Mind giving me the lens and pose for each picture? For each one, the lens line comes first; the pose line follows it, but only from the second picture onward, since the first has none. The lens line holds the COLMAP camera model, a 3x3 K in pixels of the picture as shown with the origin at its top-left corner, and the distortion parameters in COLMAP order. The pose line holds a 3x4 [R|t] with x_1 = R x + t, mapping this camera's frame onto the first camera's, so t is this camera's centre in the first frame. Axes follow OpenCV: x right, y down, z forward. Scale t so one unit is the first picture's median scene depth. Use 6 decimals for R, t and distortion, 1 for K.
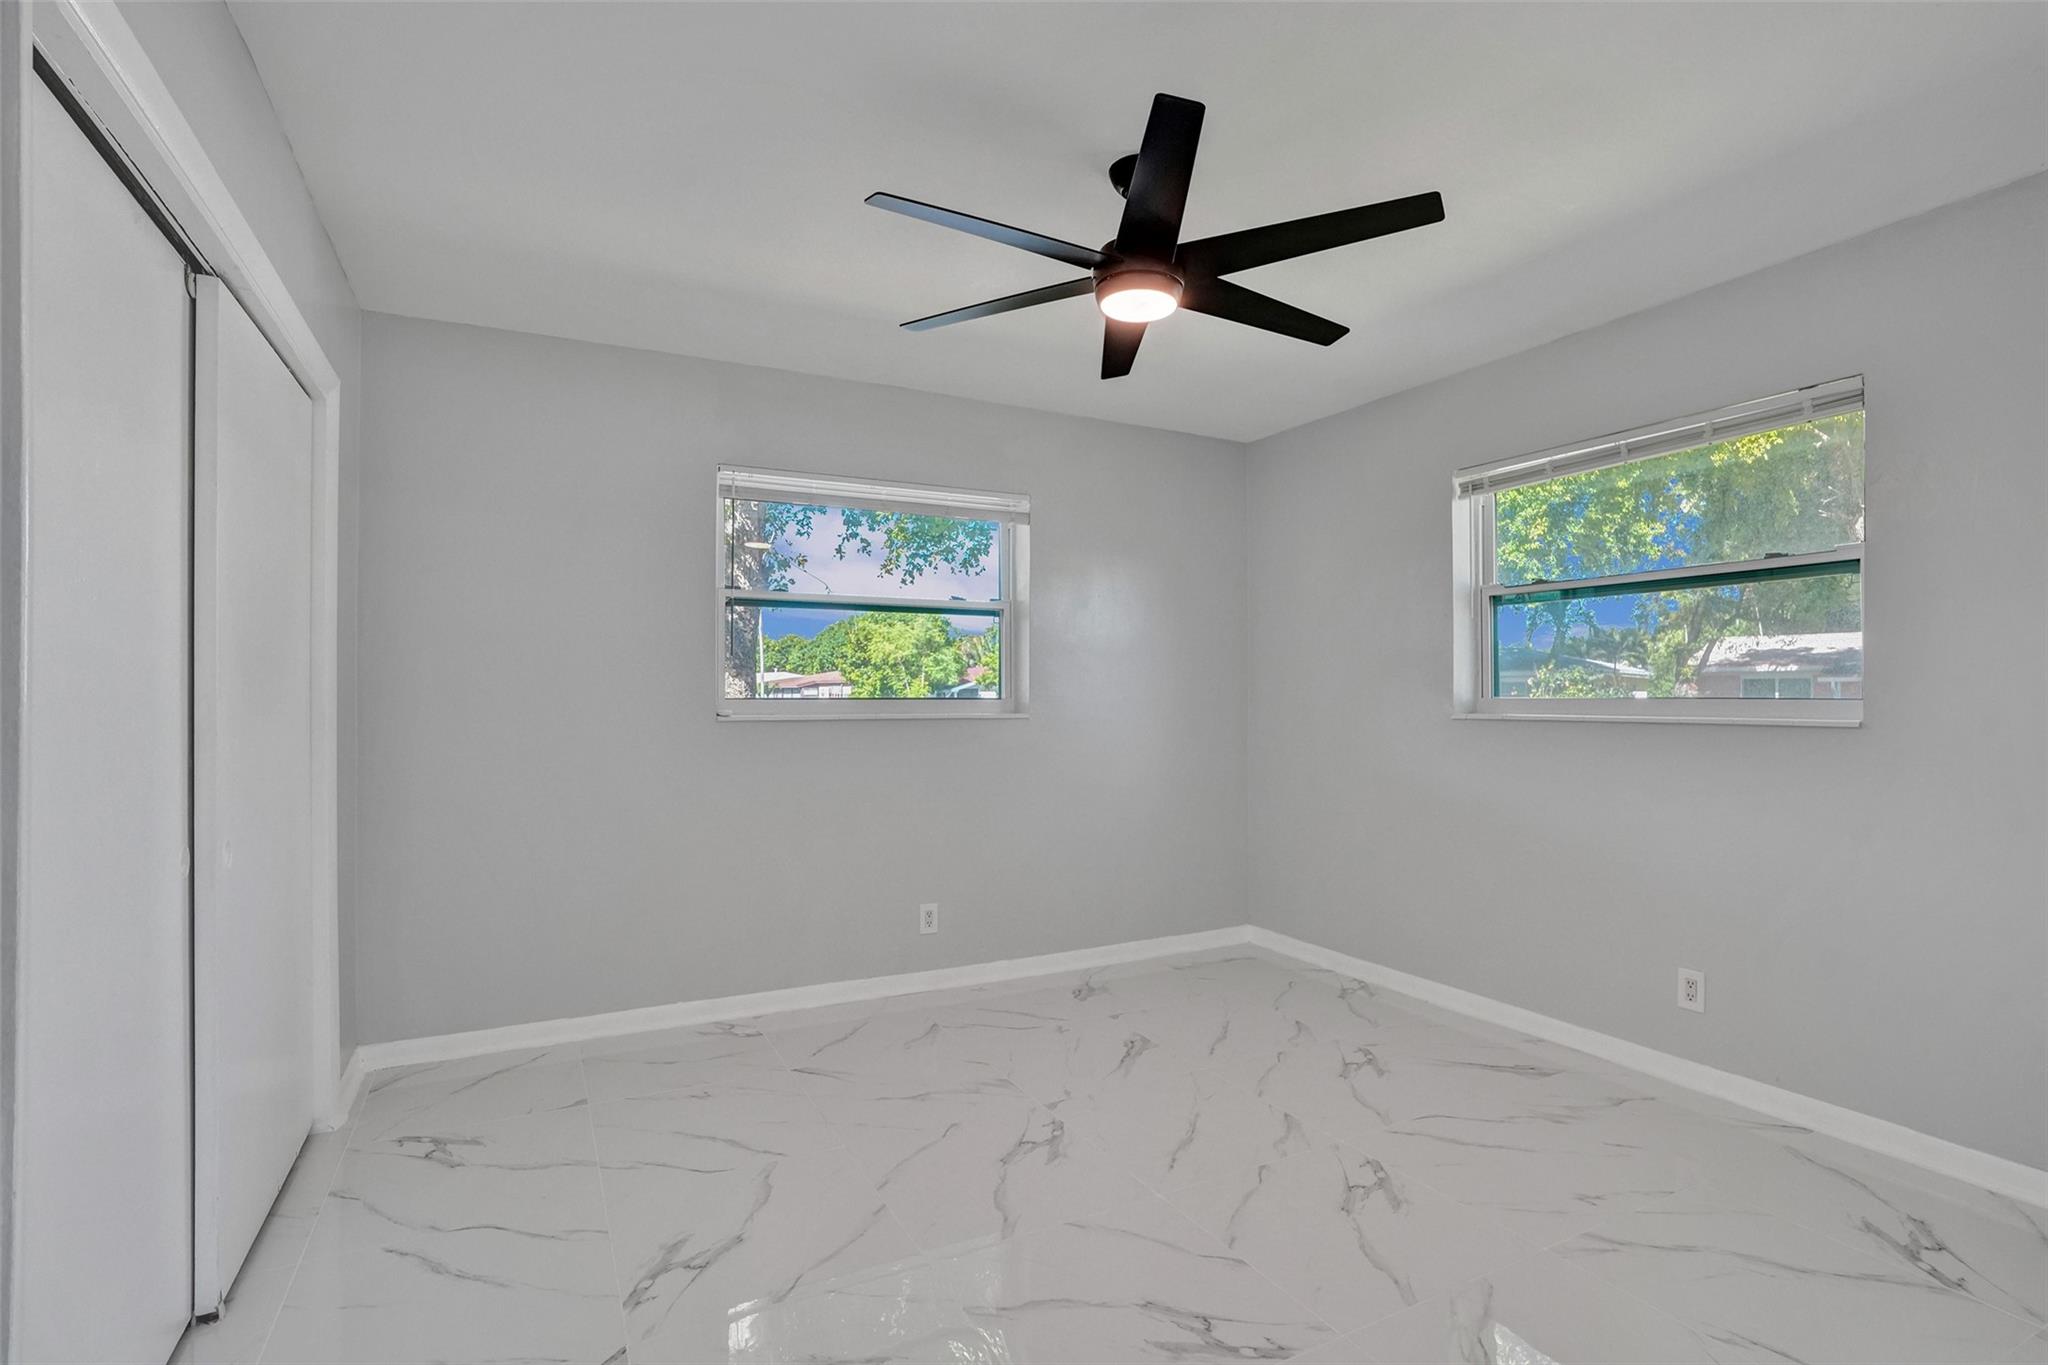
lens RADIAL K [[976.9, 0, 1027.2], [0, 976.9, 692.6], [0, 0, 1]] dist [-0.052204, 0.027195]
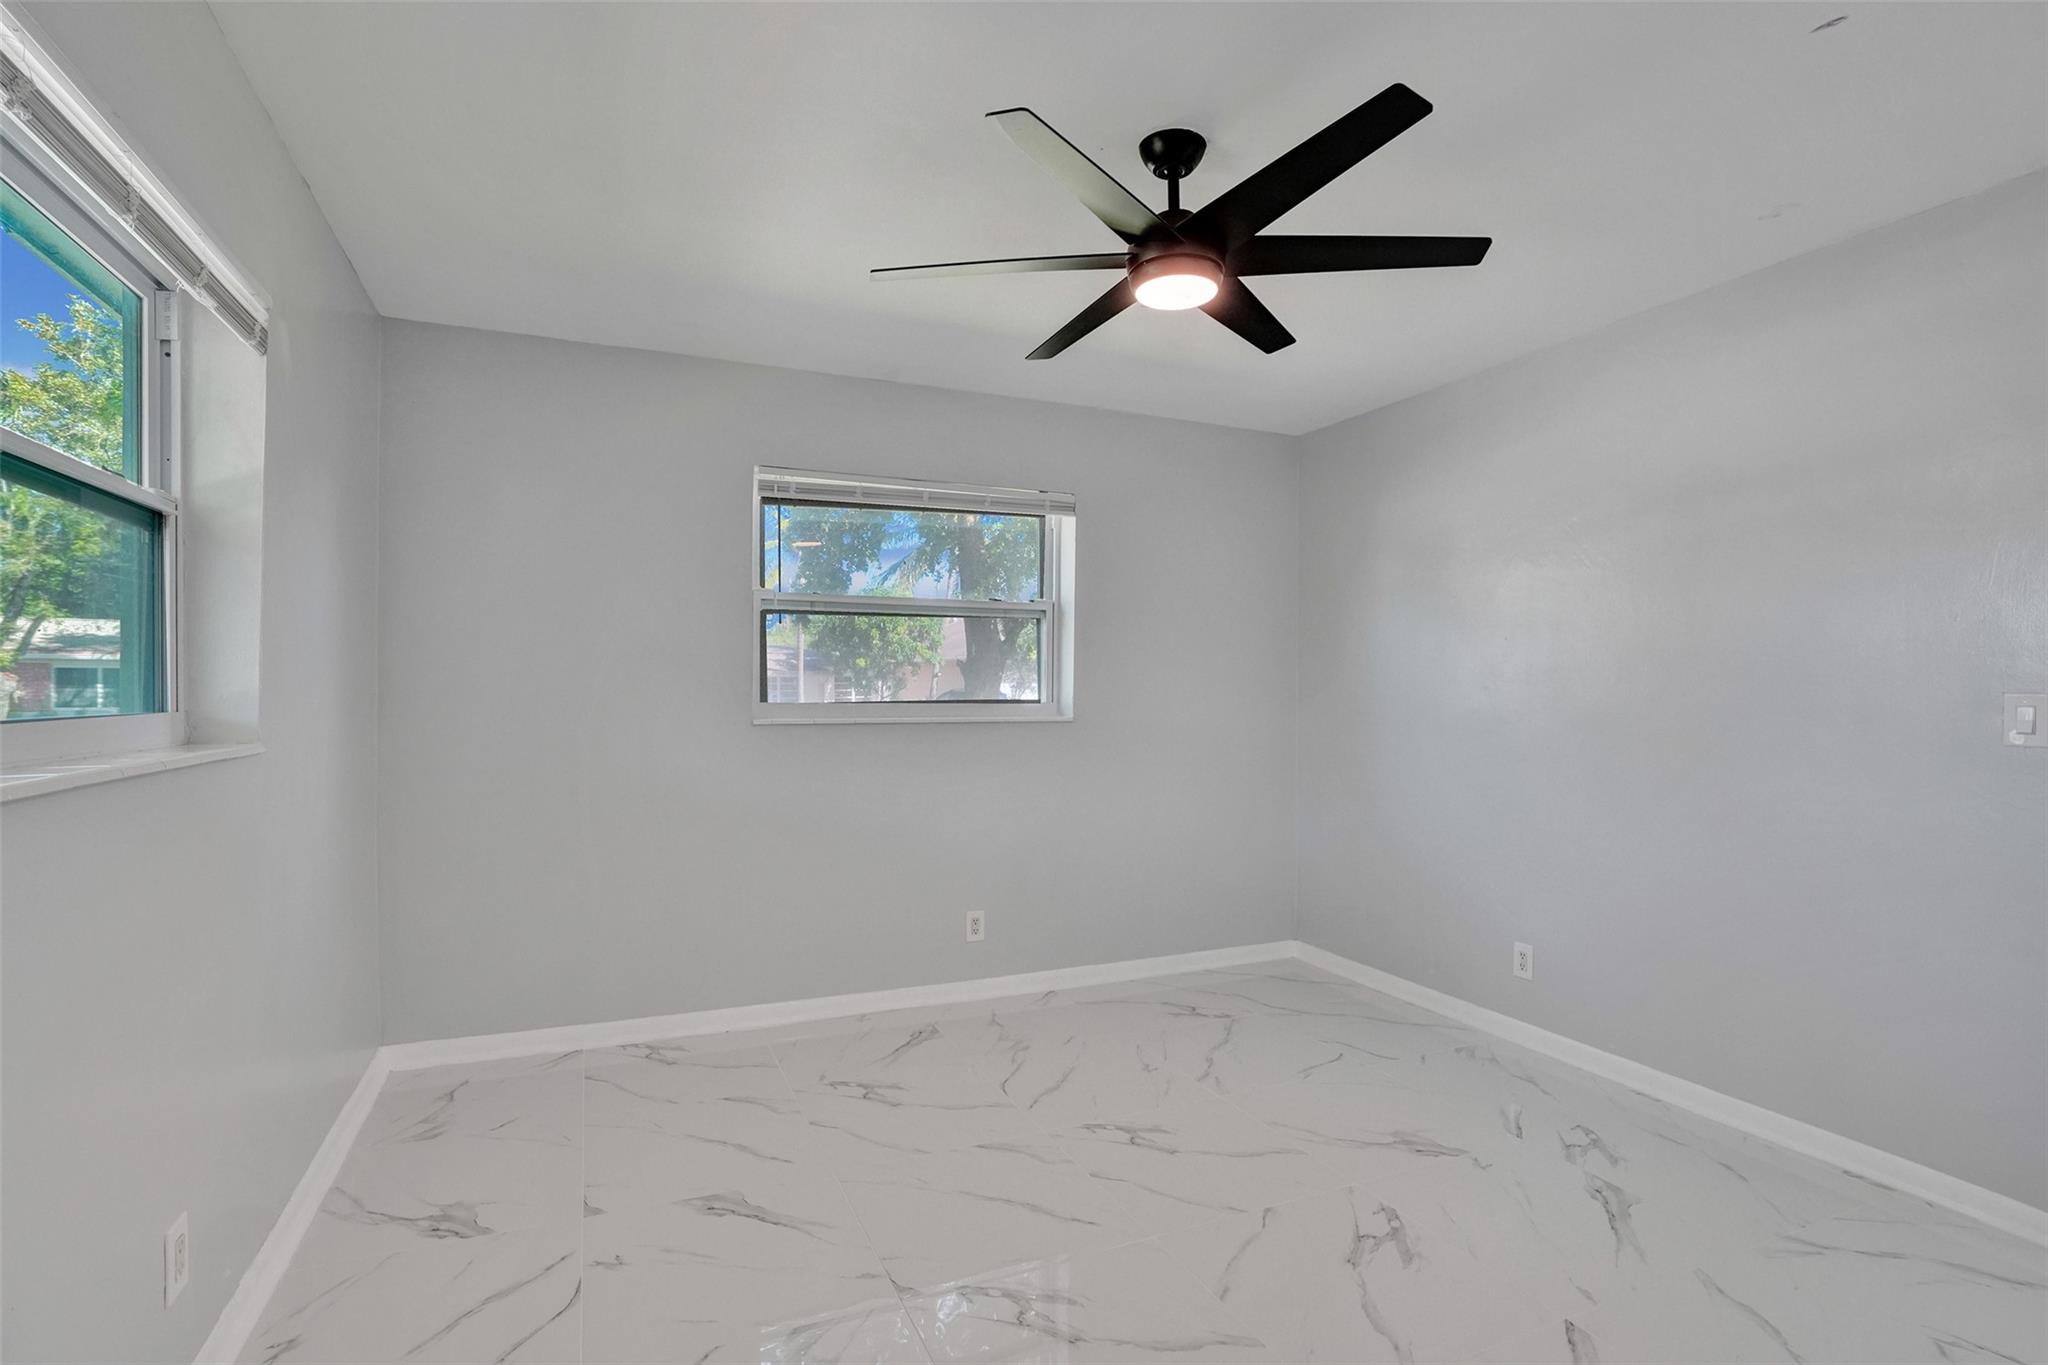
lens RADIAL K [[1009.3, 0, 1024.0], [0, 1009.3, 682.5], [0, 0, 1]] dist [-0.053396, 0.030145]
pose [[0.068485, 0.005353, 0.997638, -0.537037], [-0.005547, 0.999972, -0.004985, -0.011216], [-0.997637, -0.005192, 0.068513, 0.671236]]
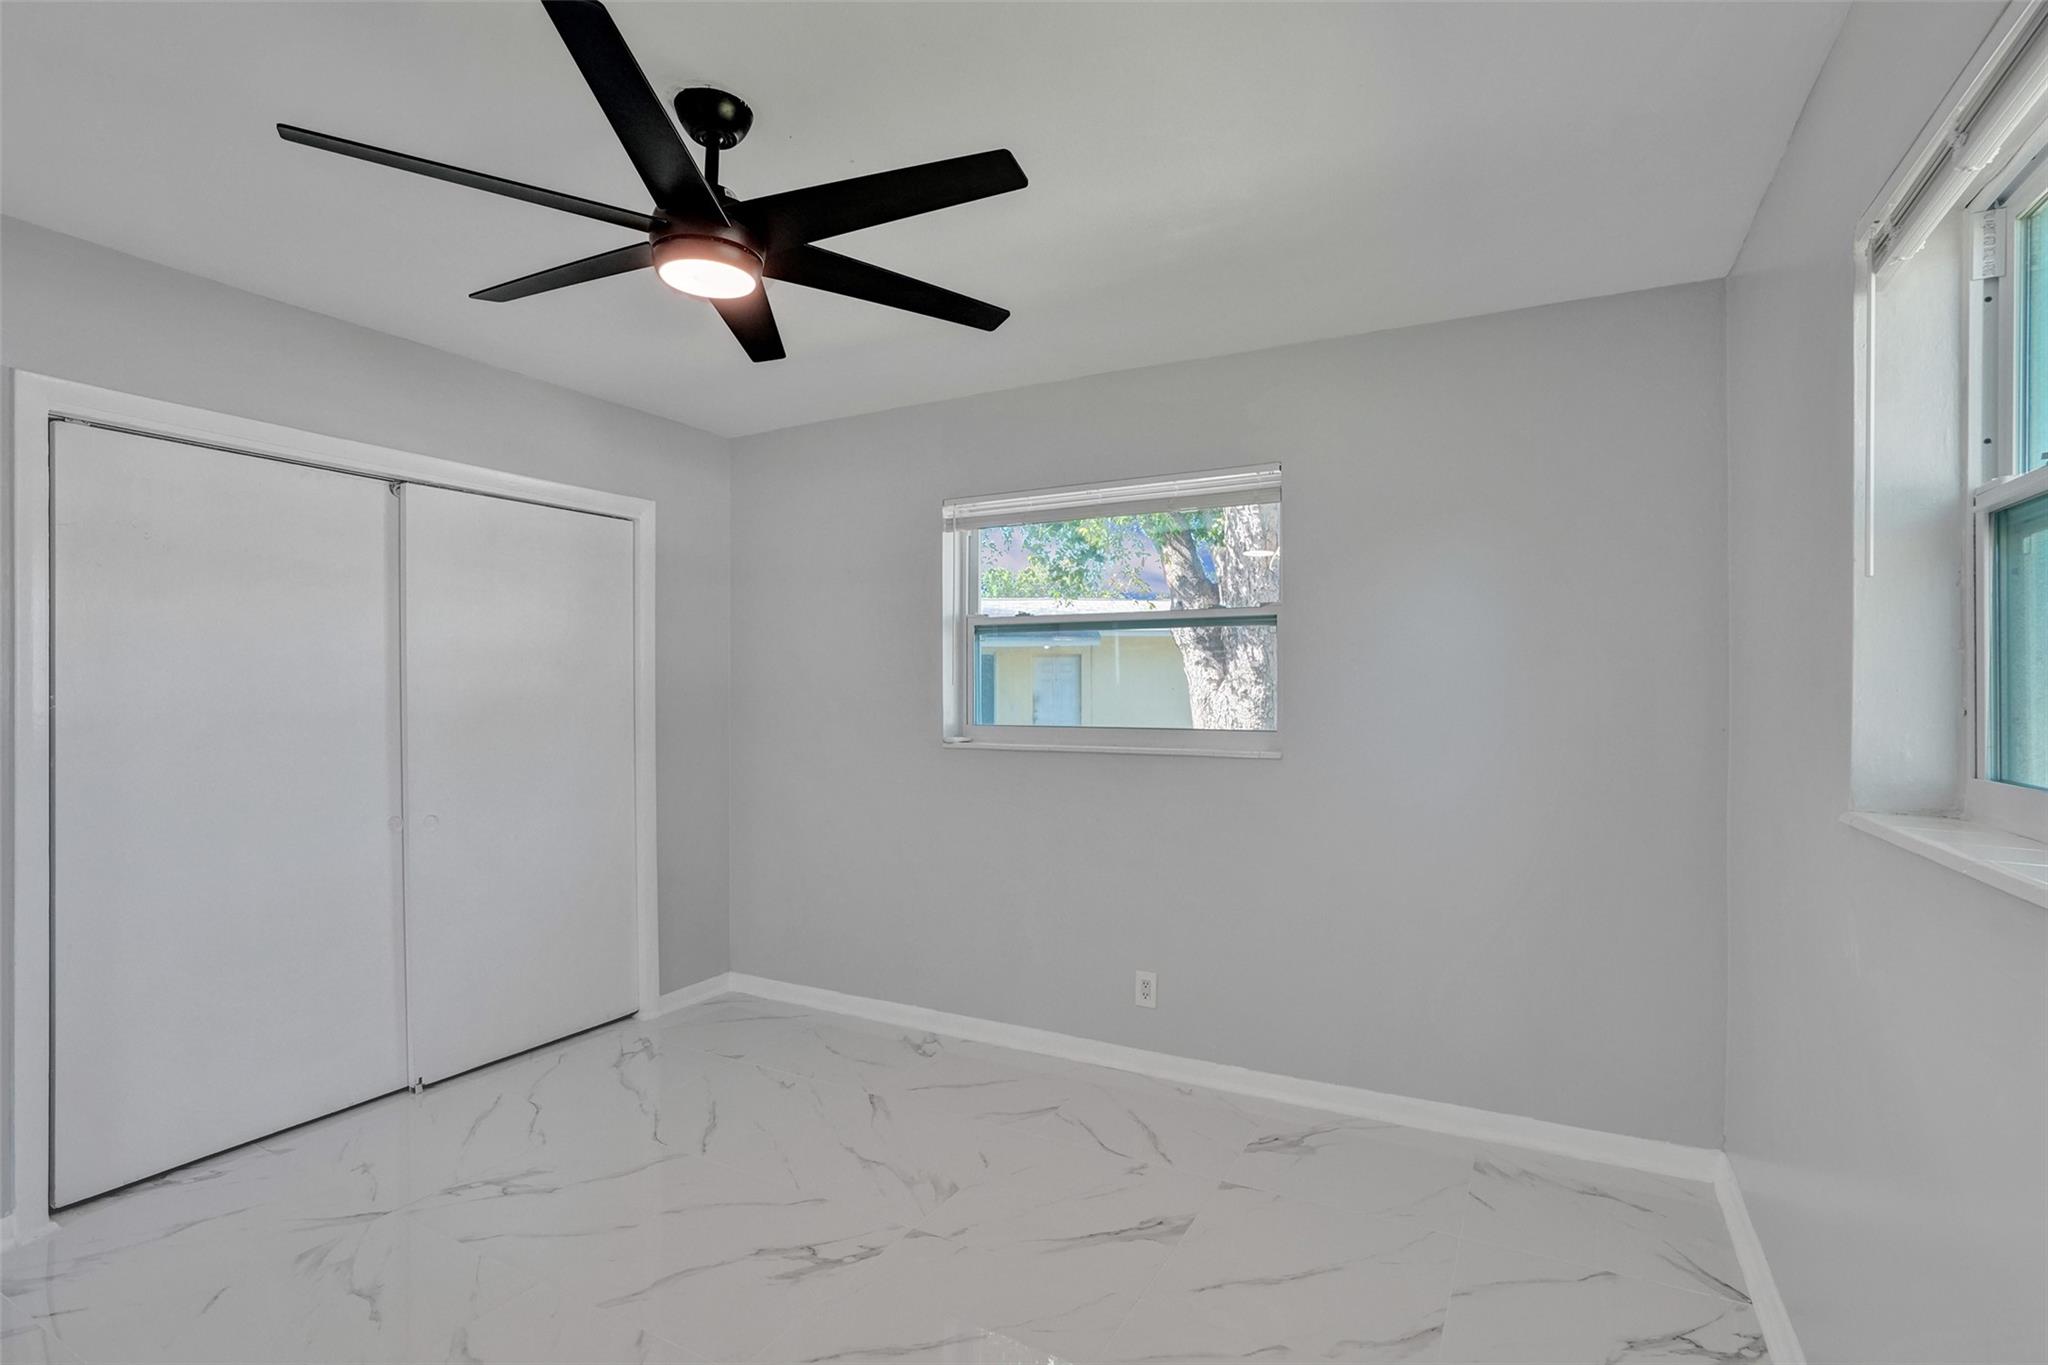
lens RADIAL K [[979.7, 0, 1017.2], [0, 979.7, 692.1], [0, 0, 1]] dist [-0.057791, 0.033437]
pose [[0.556156, 0.001349, -0.831077, 0.589322], [0.001623, 0.999995, 0.002710, -0.031864], [0.831077, -0.002856, 0.556151, 0.473991]]
